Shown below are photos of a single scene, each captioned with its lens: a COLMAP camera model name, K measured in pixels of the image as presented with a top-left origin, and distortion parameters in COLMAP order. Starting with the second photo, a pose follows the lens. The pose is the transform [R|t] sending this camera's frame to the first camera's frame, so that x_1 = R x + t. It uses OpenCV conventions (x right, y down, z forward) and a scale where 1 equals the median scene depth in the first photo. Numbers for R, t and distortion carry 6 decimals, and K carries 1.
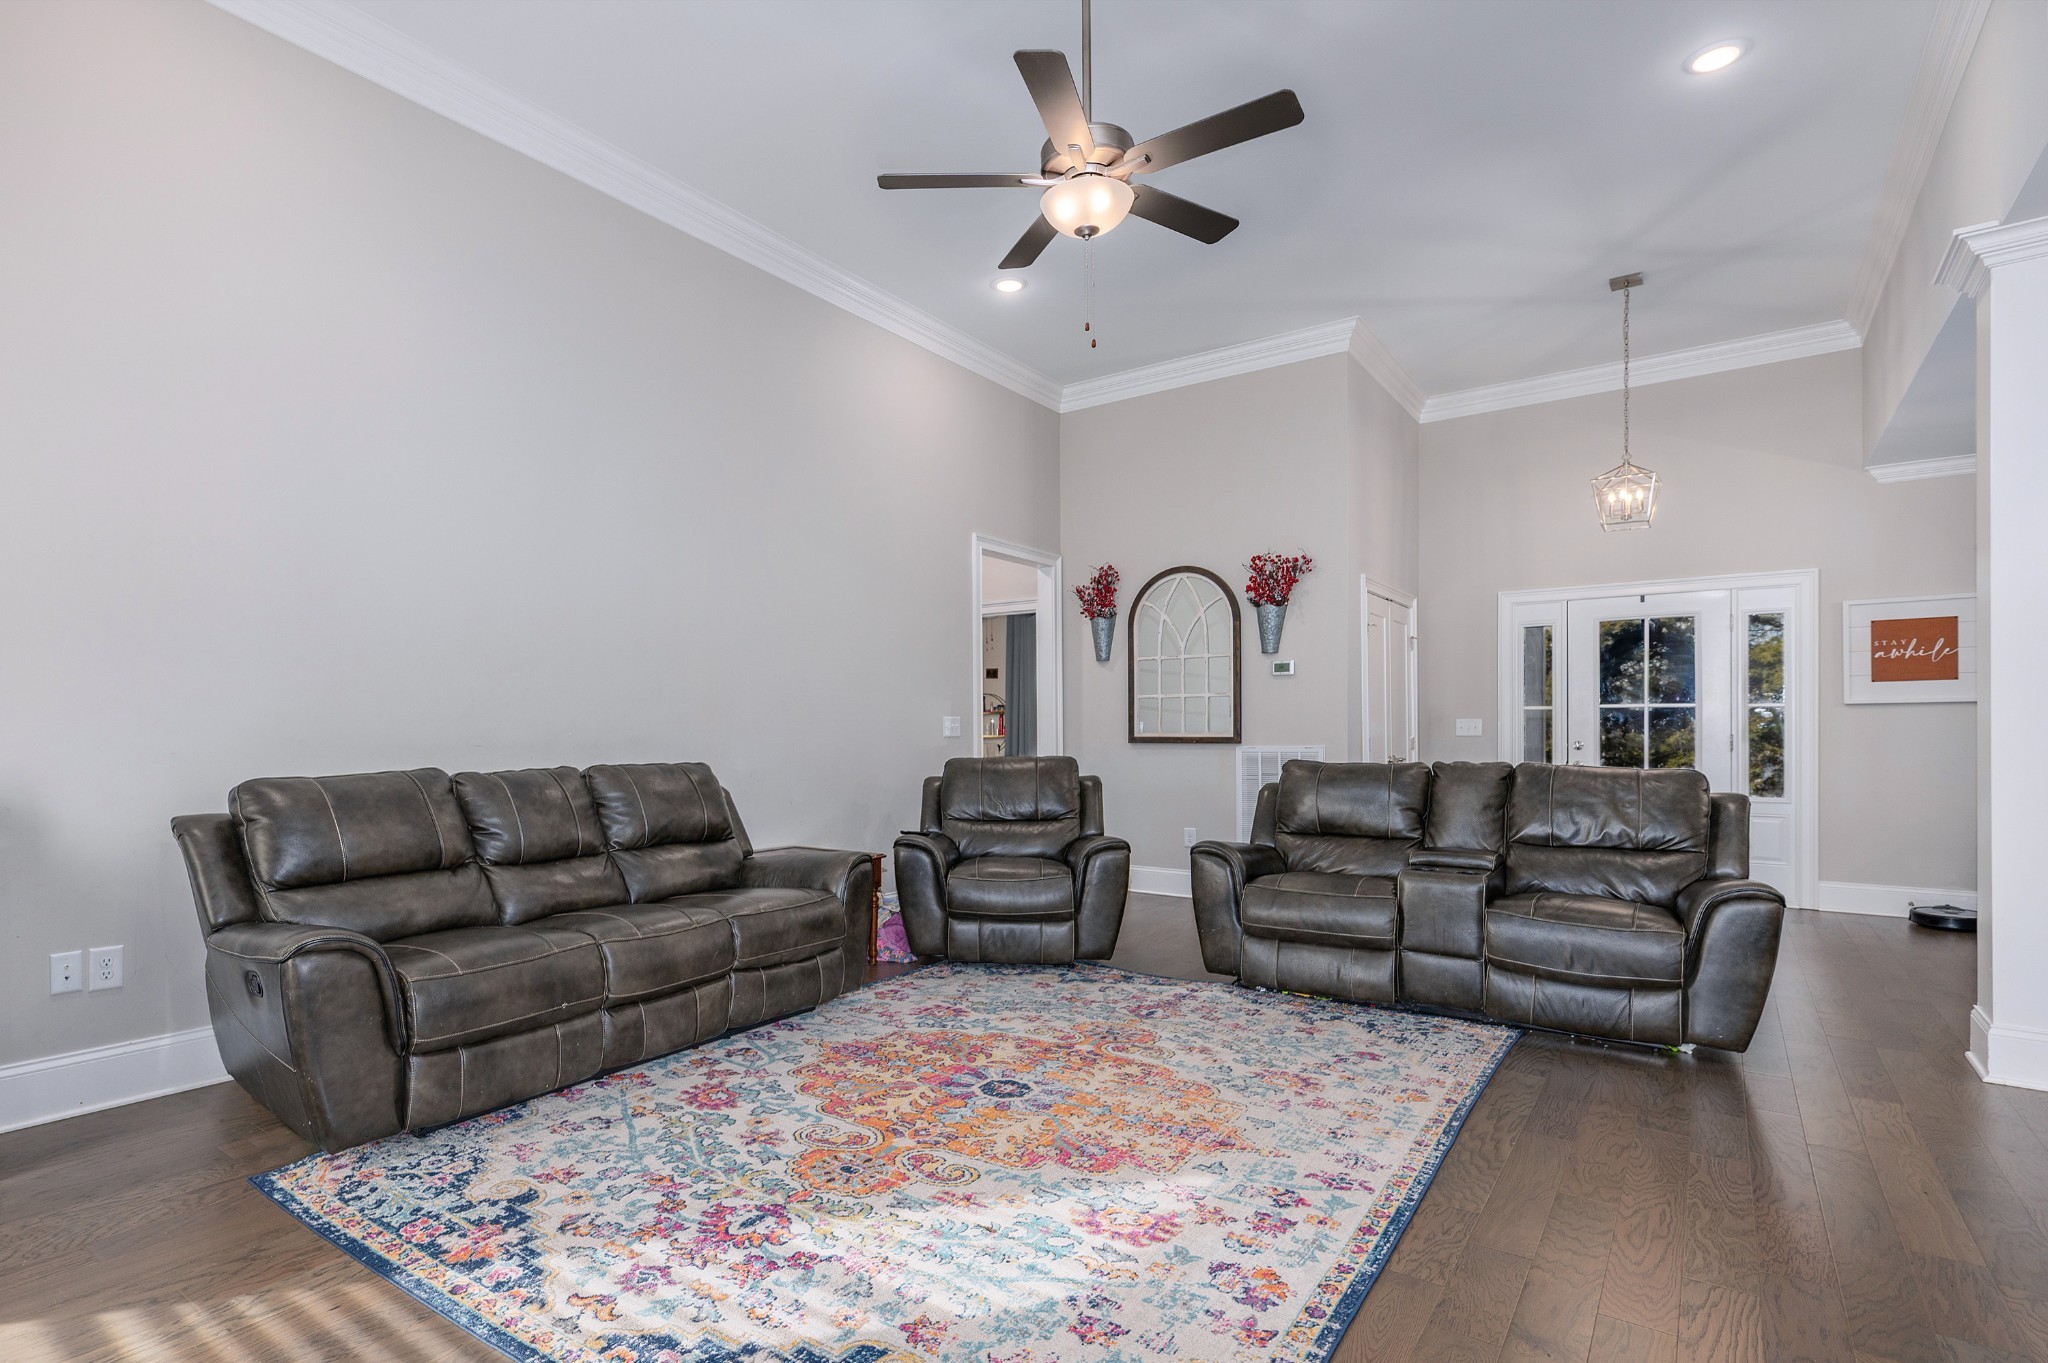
lens RADIAL K [[1024.9, 0, 901.6], [0, 1024.9, 741.0], [0, 0, 1]] dist [-0.000598, -0.000261]
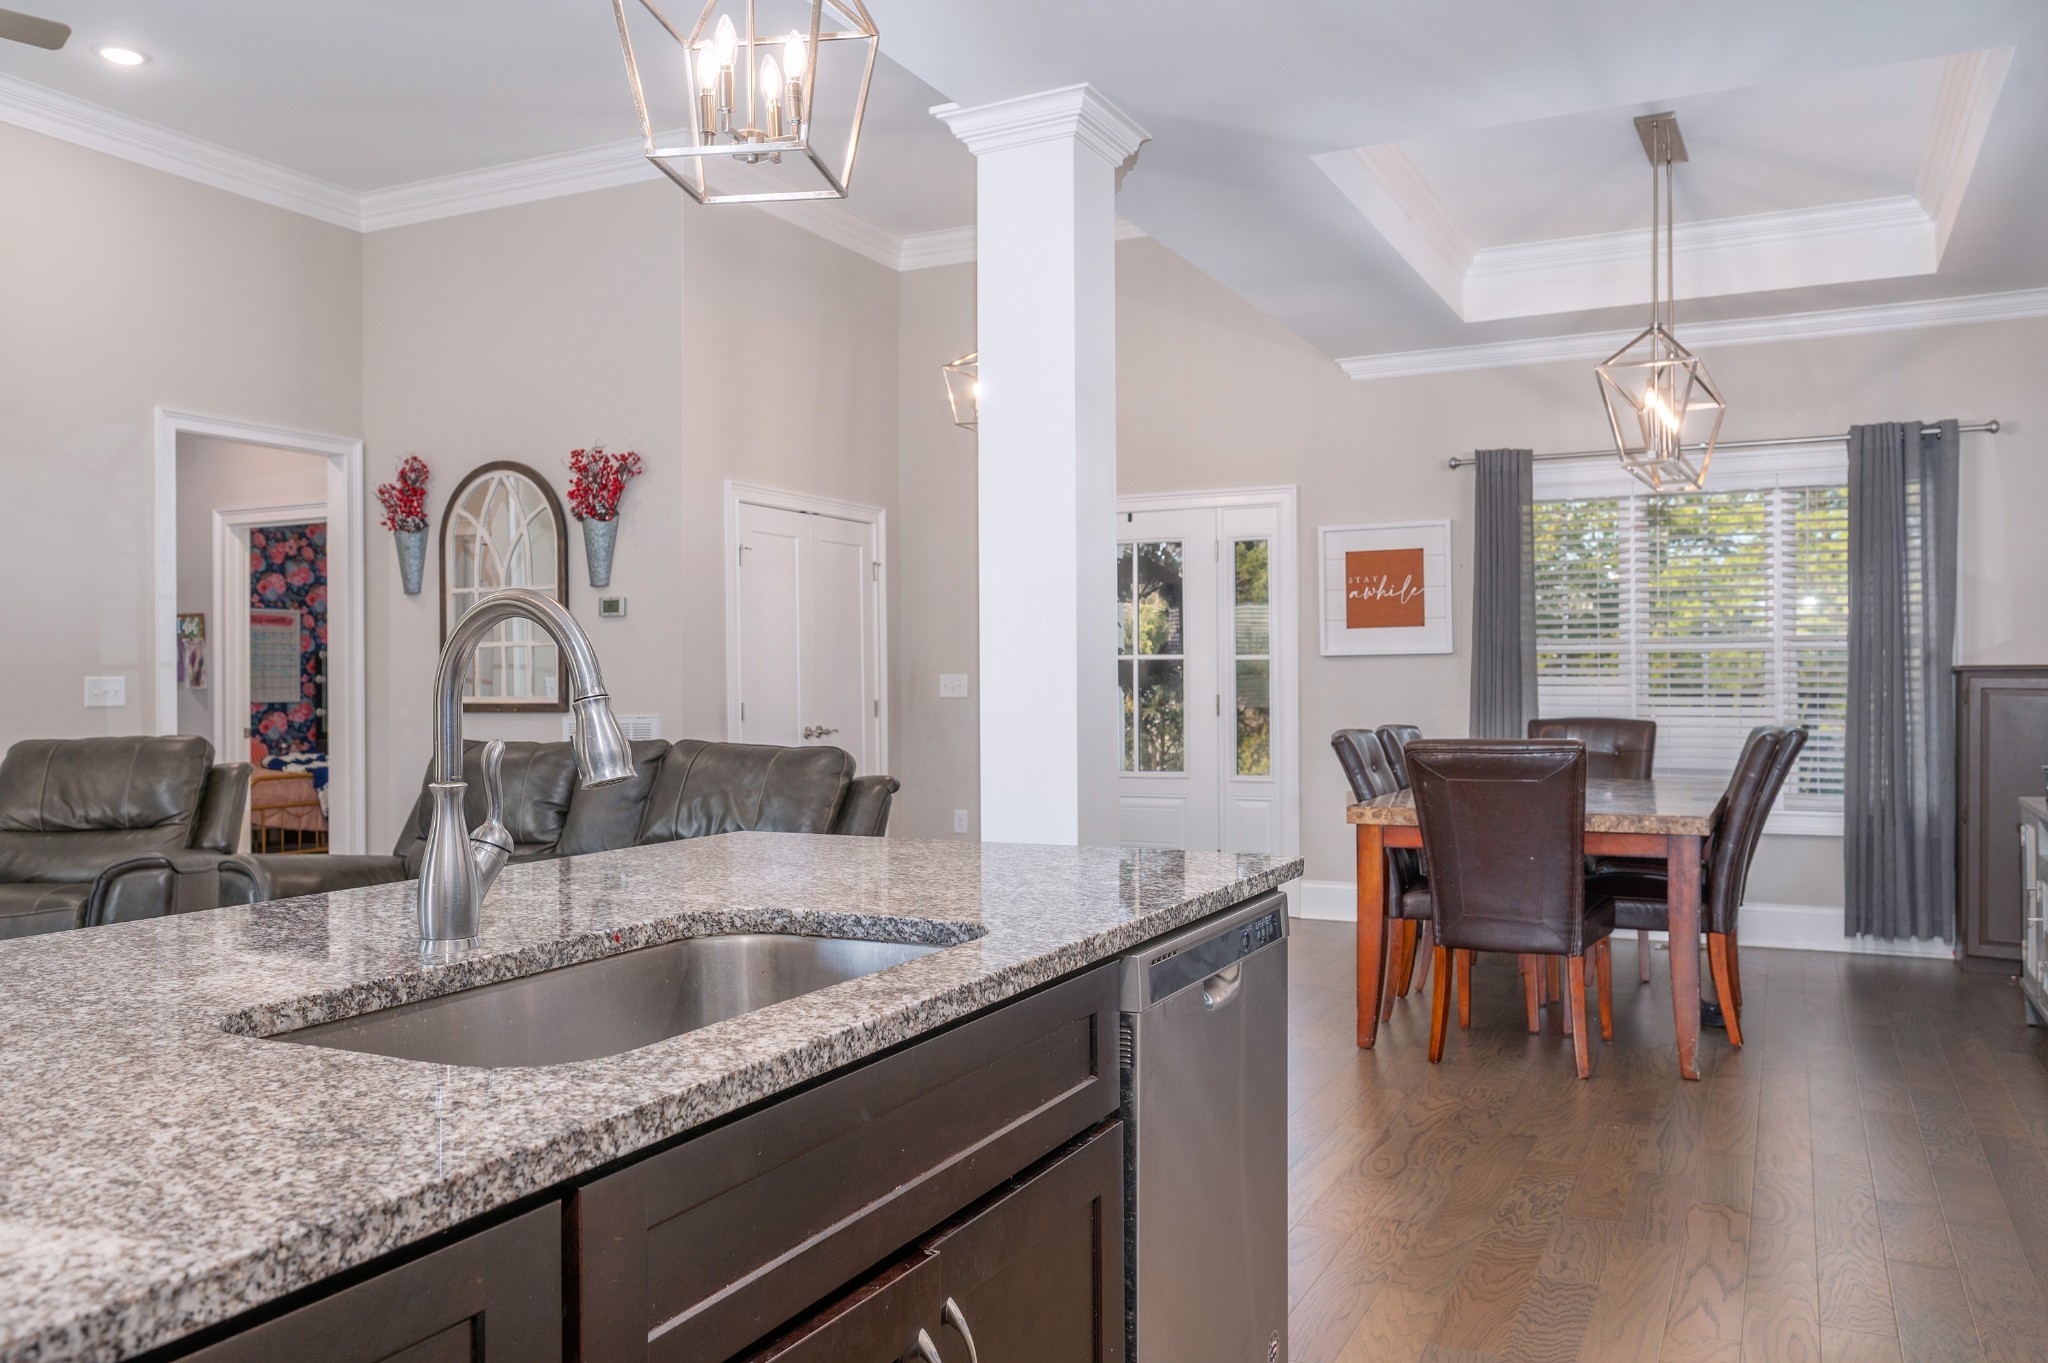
lens RADIAL K [[1583.7, 0, 1024.0], [0, 1583.7, 681.5], [0, 0, 1]] dist [-0.020465, 0.003424]
pose [[0.975814, -0.005953, 0.218523, 0.401787], [0.008010, 0.999932, -0.008529, -0.007087], [-0.218457, 0.010073, 0.975795, -0.140006]]
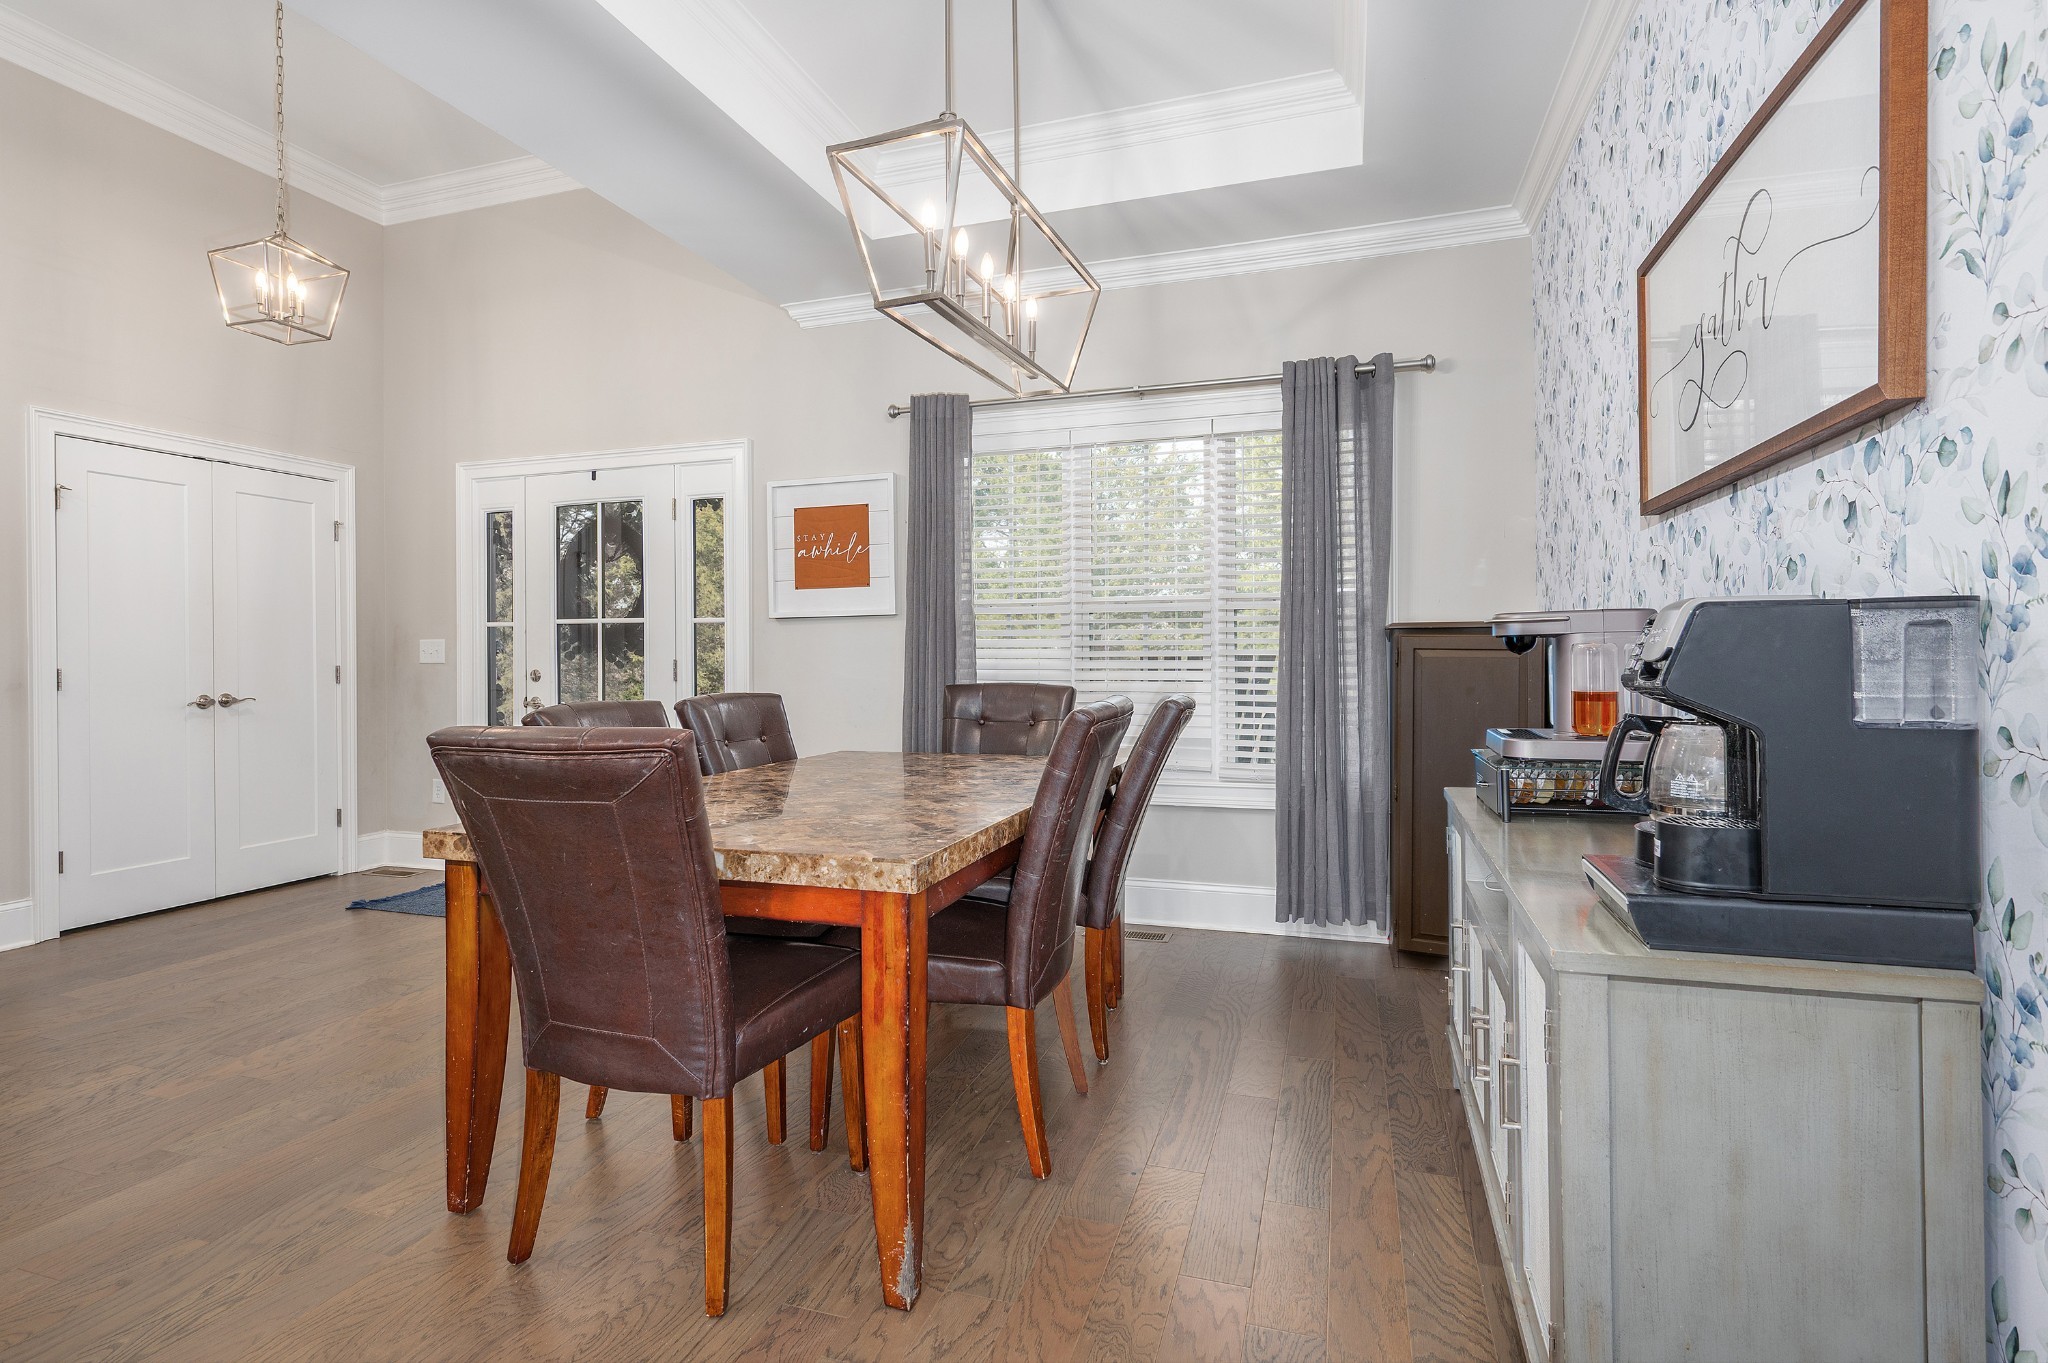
lens RADIAL K [[1018.9, 0, 1011.6], [0, 1018.9, 661.6], [0, 0, 1]] dist [-0.002991, -0.000380]
pose [[0.937794, -0.008896, 0.347078, 0.778269], [0.010064, 0.999948, -0.001563, -0.000978], [-0.347046, 0.004959, 0.937835, 0.219314]]
